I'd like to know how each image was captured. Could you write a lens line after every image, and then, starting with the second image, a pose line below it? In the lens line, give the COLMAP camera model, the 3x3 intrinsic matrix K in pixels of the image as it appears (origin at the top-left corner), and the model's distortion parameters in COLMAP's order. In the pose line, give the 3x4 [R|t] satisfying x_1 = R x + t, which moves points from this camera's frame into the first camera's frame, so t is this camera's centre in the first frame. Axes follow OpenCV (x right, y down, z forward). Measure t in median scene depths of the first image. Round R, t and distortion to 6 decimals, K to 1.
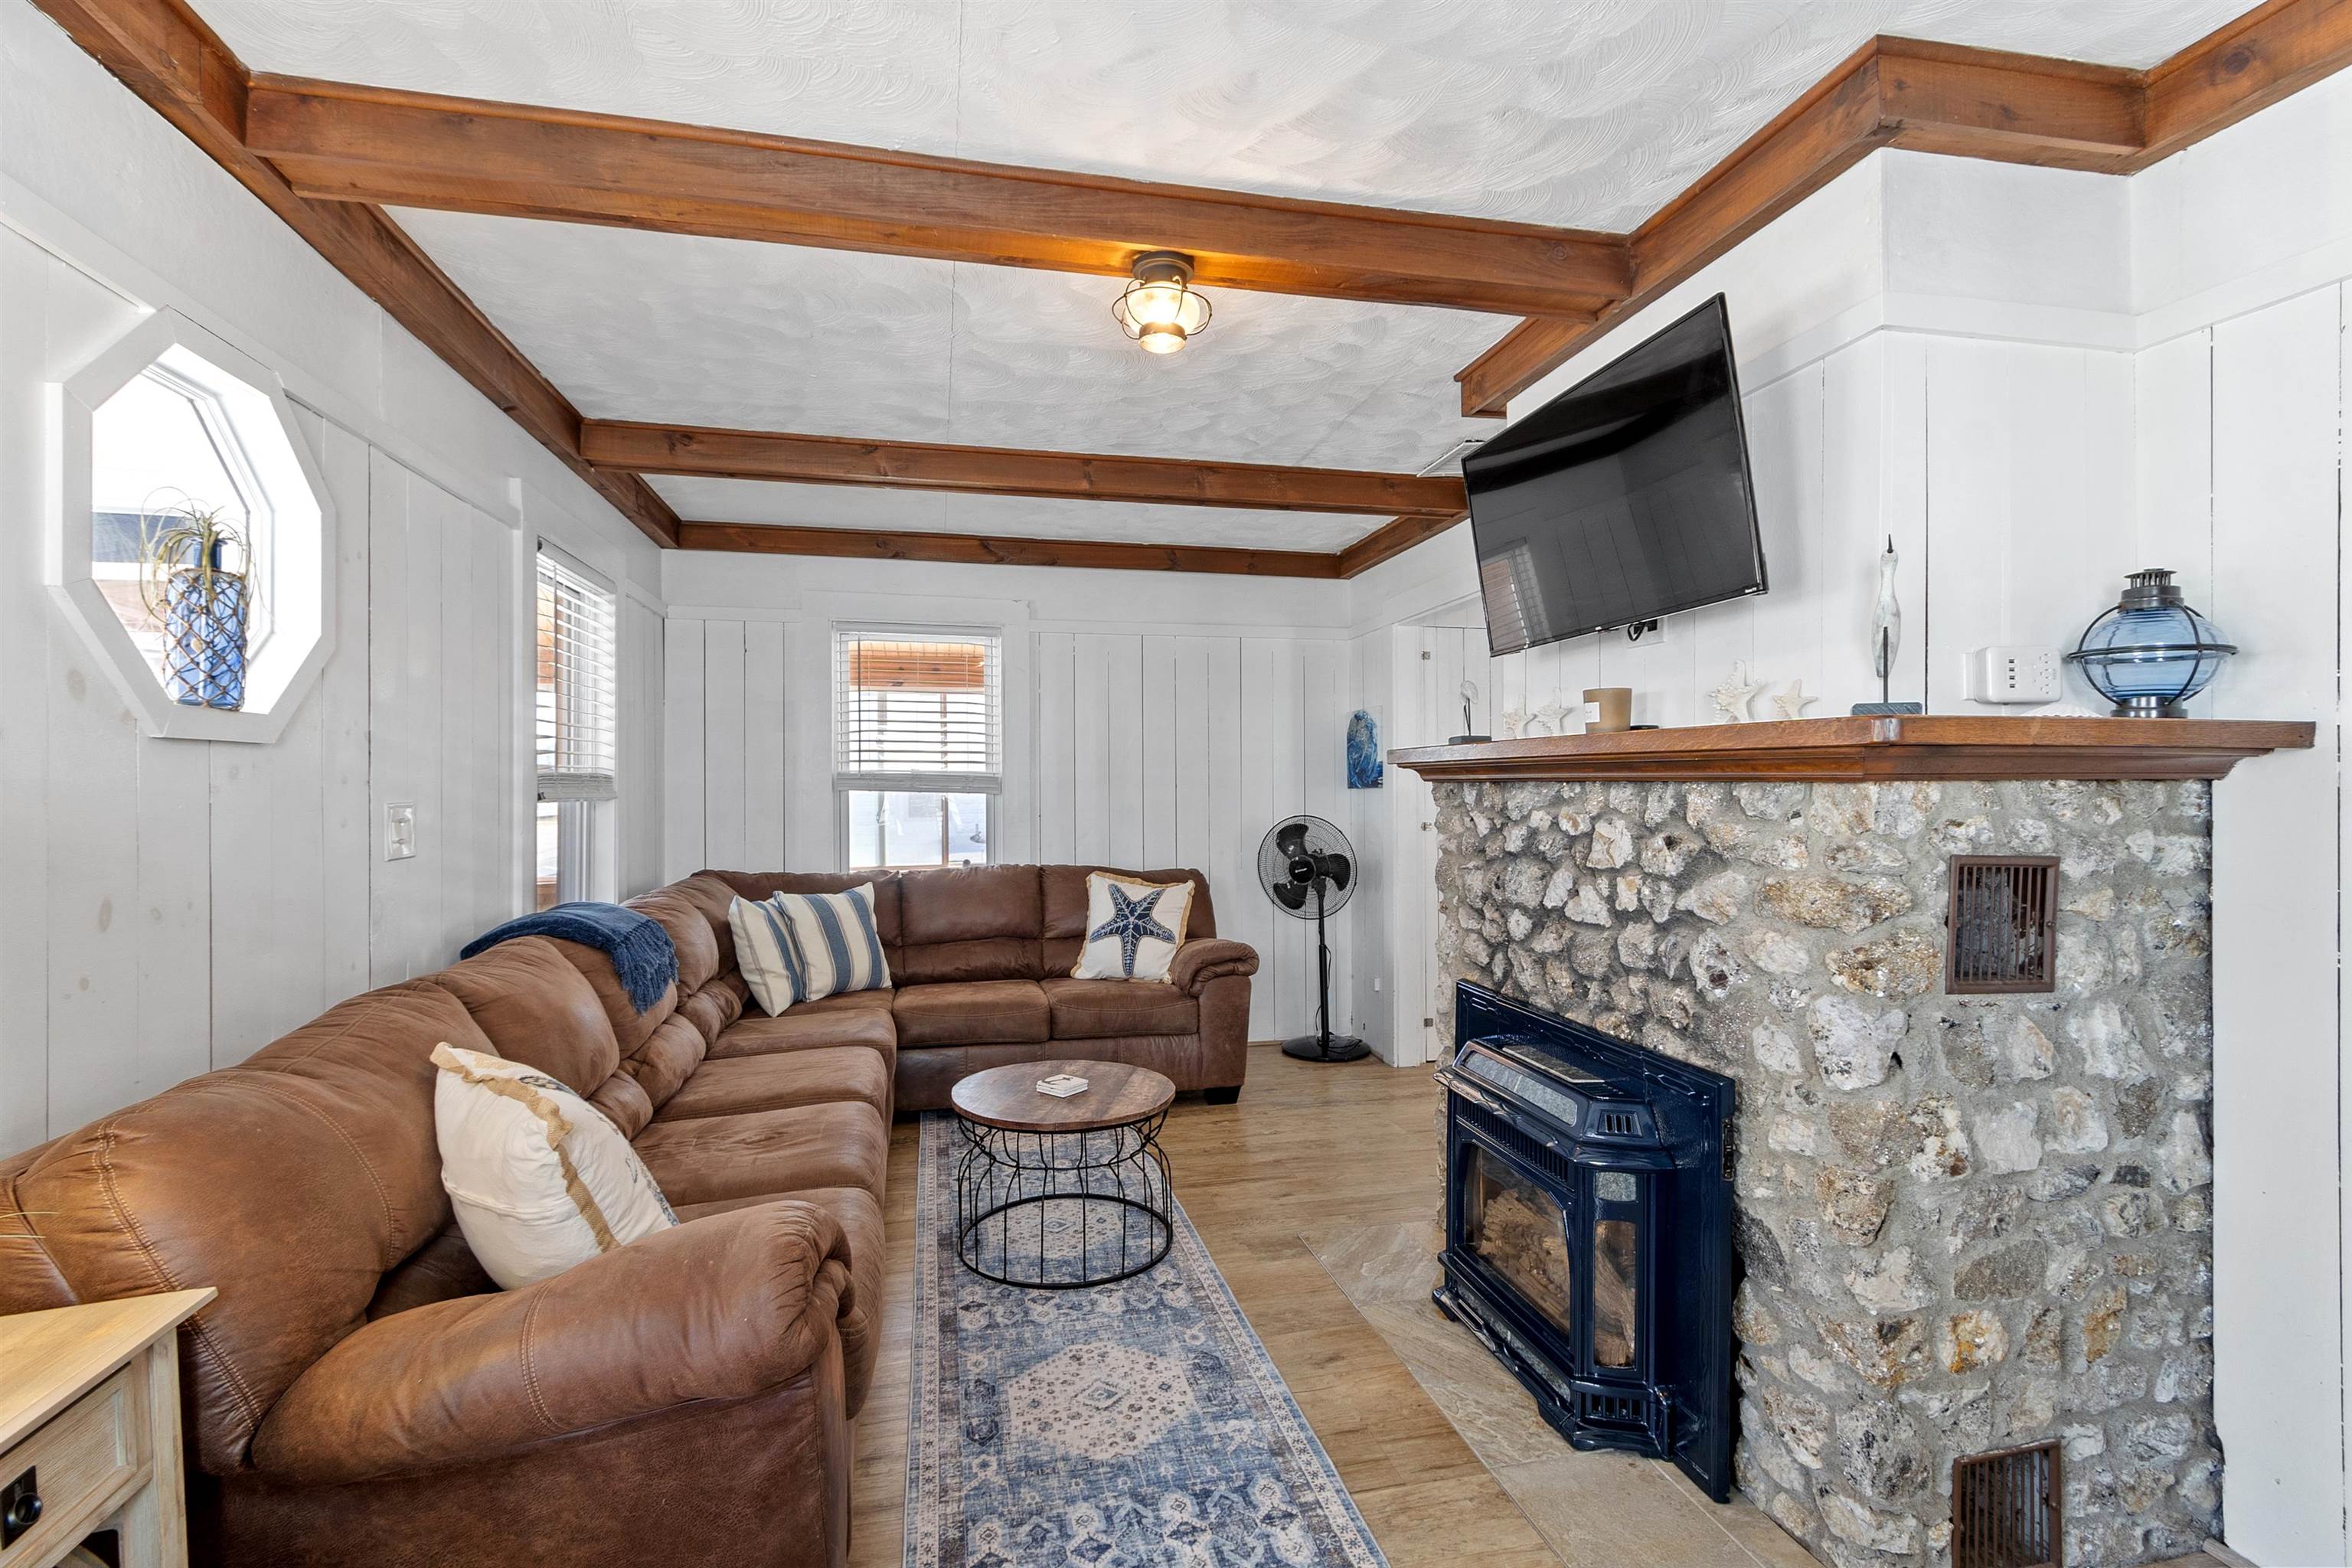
lens RADIAL K [[1043.8, 0, 1167.2], [0, 1043.8, 768.0], [0, 0, 1]] dist [0.000931, 0.000133]
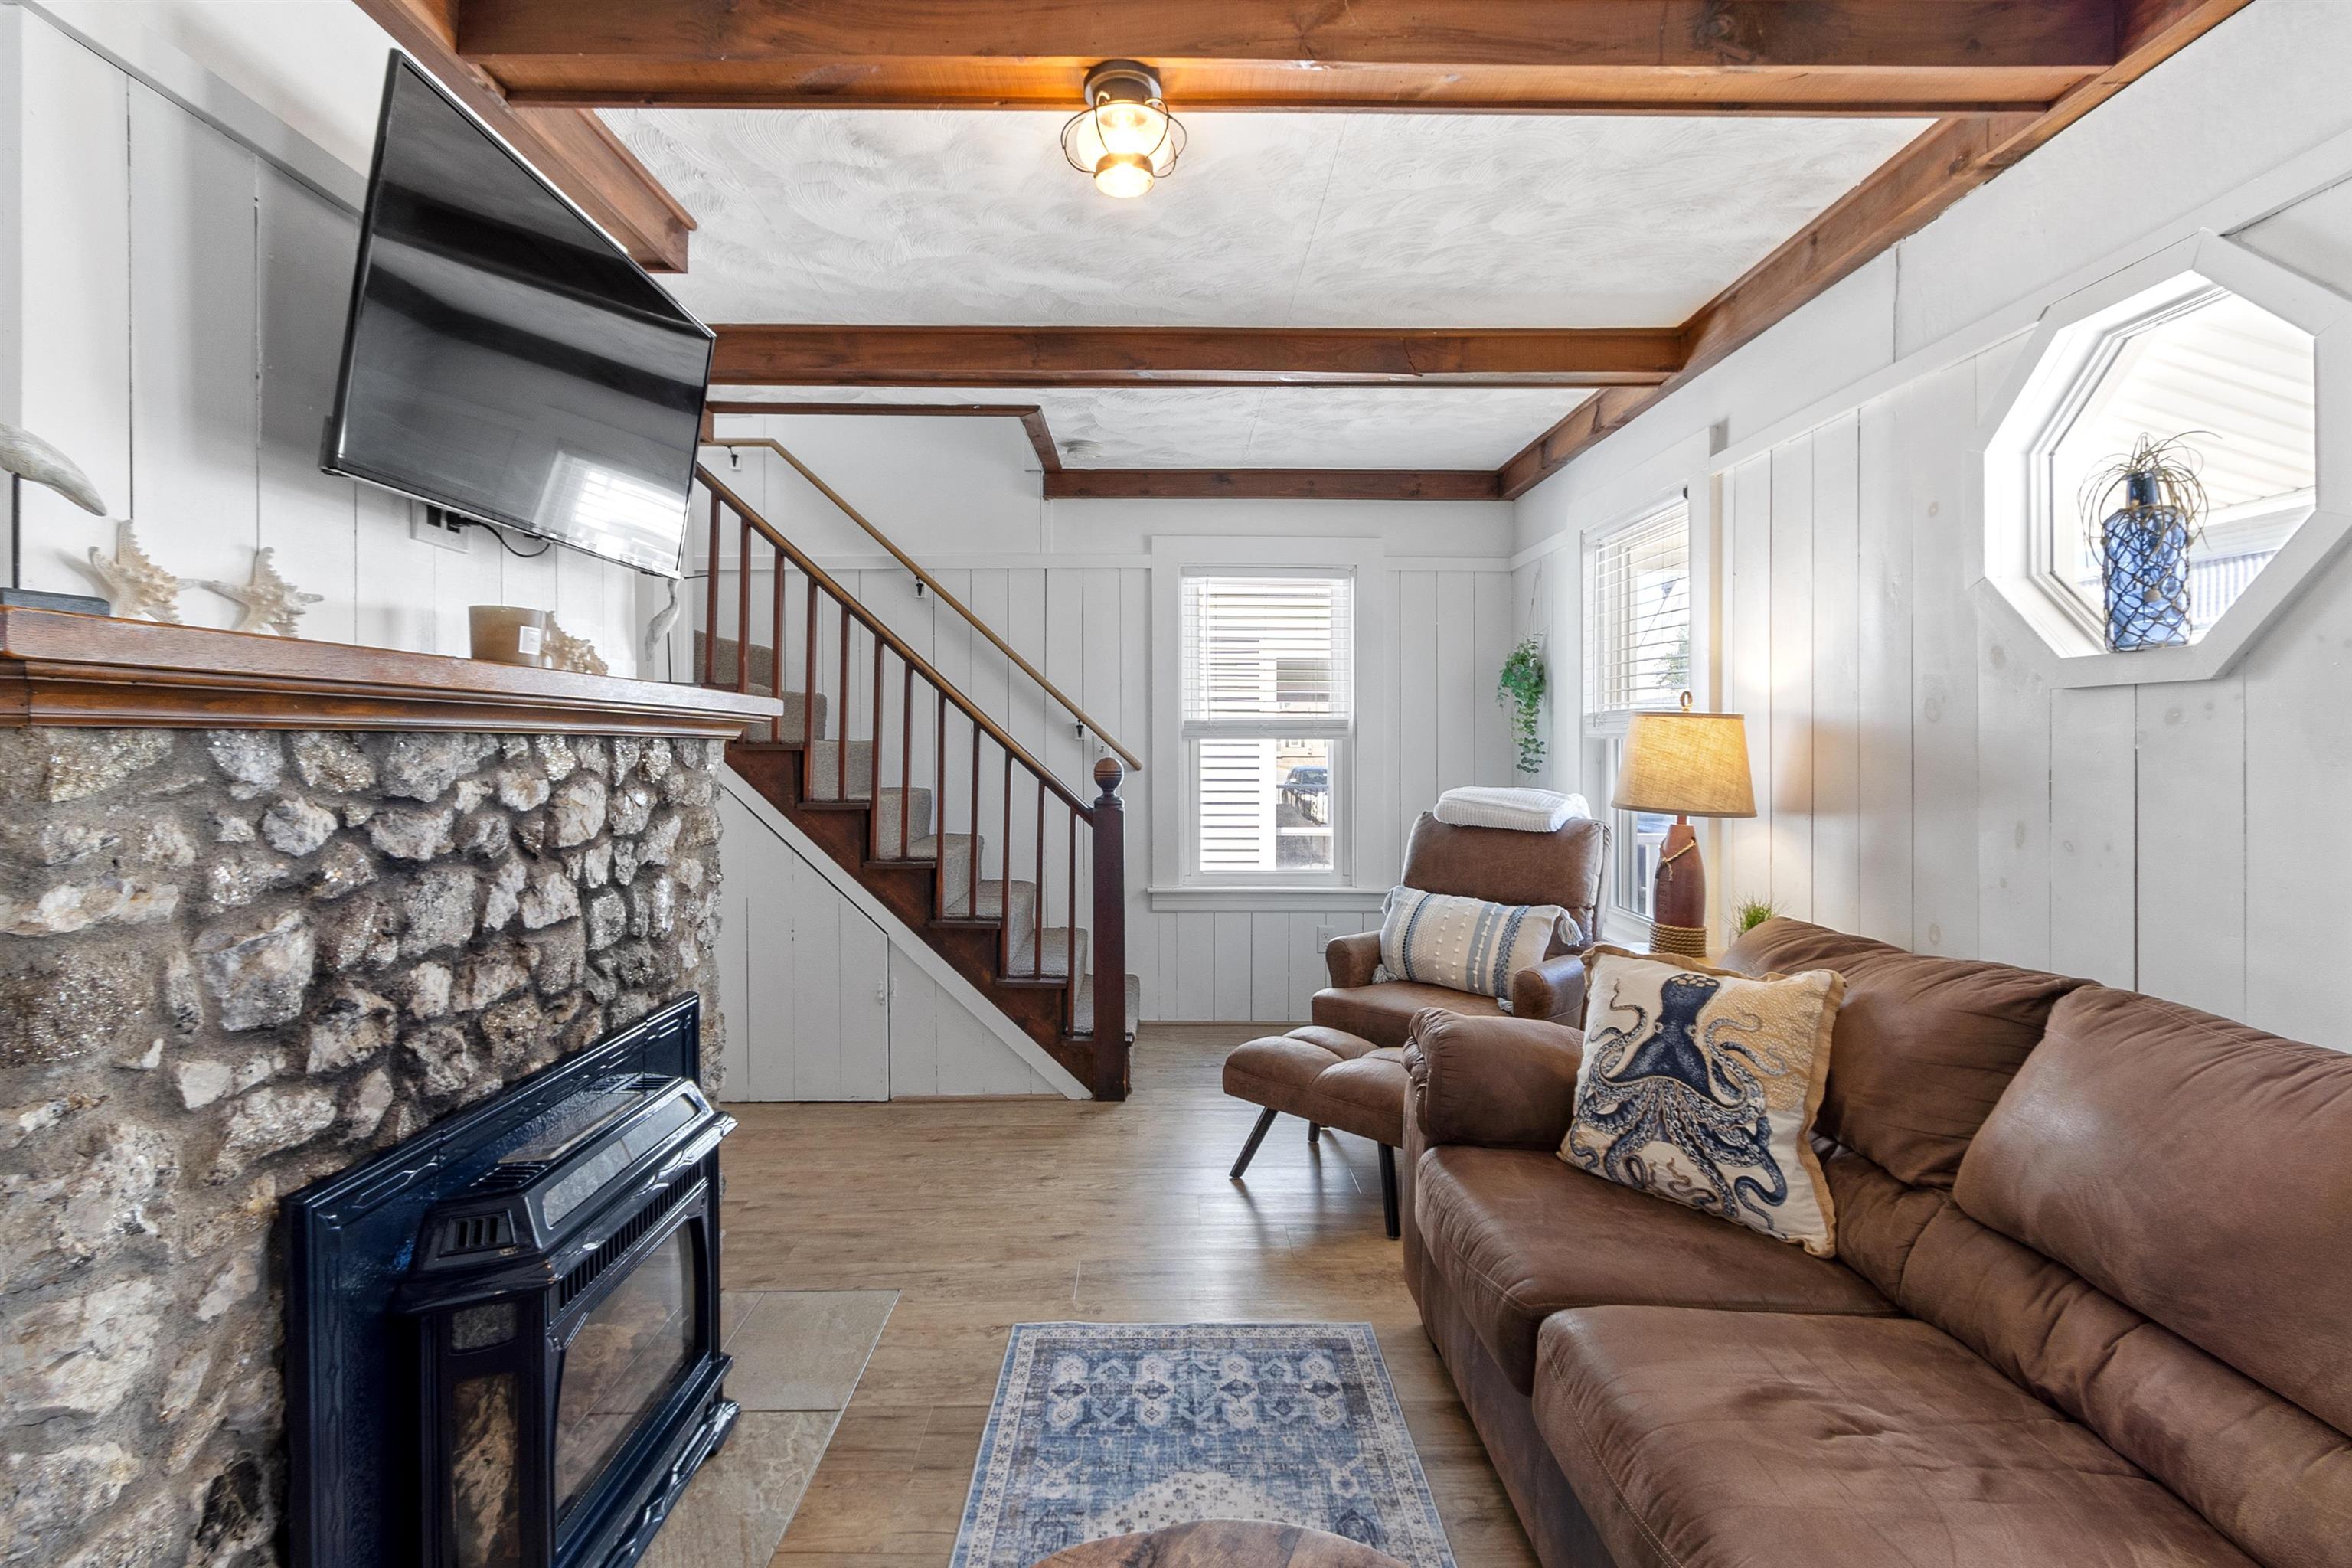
lens RADIAL K [[1044.0, 0, 1165.5], [0, 1044.0, 740.0], [0, 0, 1]] dist [0.001404, 0.000070]
pose [[-0.976989, 0.007039, 0.213176, -0.197169], [0.002484, 0.999763, -0.021632, 0.035580], [-0.213277, -0.020604, -0.976774, 1.724423]]
